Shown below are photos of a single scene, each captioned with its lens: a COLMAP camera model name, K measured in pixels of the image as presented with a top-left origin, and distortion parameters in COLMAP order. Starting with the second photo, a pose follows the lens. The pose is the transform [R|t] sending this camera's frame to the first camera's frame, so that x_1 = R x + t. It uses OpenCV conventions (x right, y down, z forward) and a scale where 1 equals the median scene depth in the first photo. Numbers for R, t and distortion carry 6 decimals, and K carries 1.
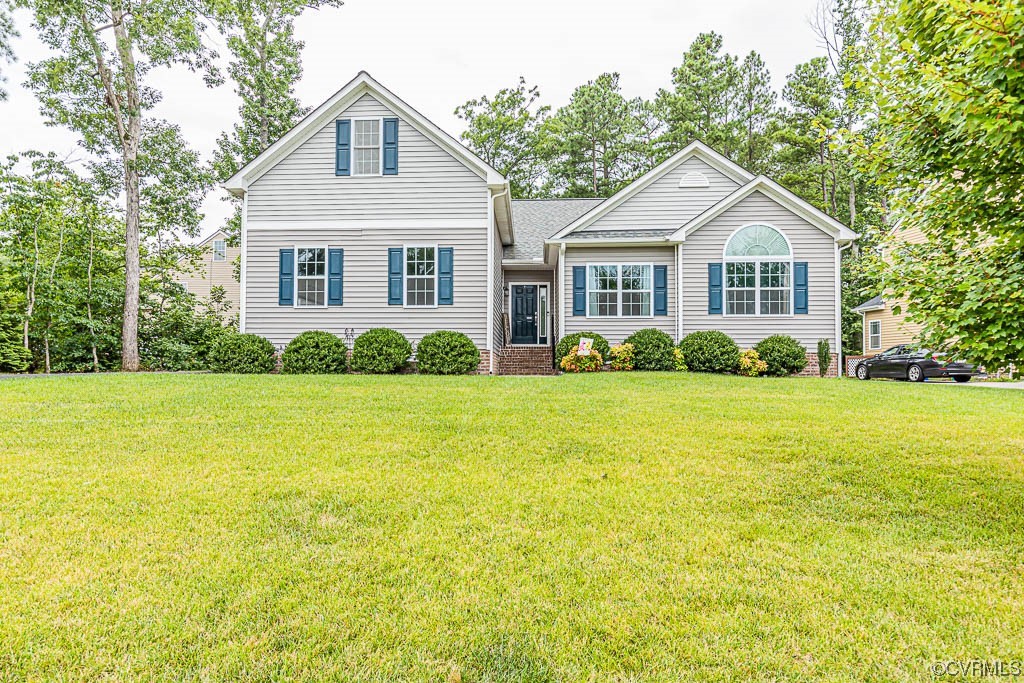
lens RADIAL K [[576.5, 0, 512.0], [0, 576.5, 341.5], [0, 0, 1]] dist [0.006463, -0.000567]
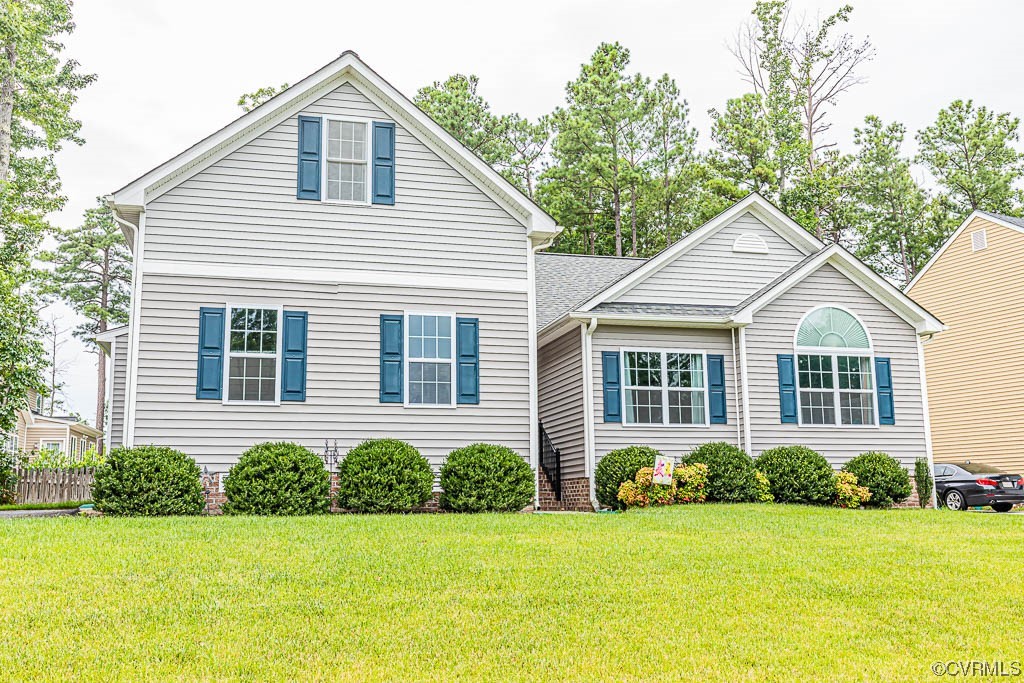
lens RADIAL K [[876.8, 0, 511.3], [0, 876.8, 338.1], [0, 0, 1]] dist [-0.000383, -0.001951]
pose [[0.957136, 0.041954, 0.286585, -0.331856], [-0.002980, 0.990828, -0.135099, -0.003071], [-0.289624, 0.128454, 0.948482, 0.026143]]
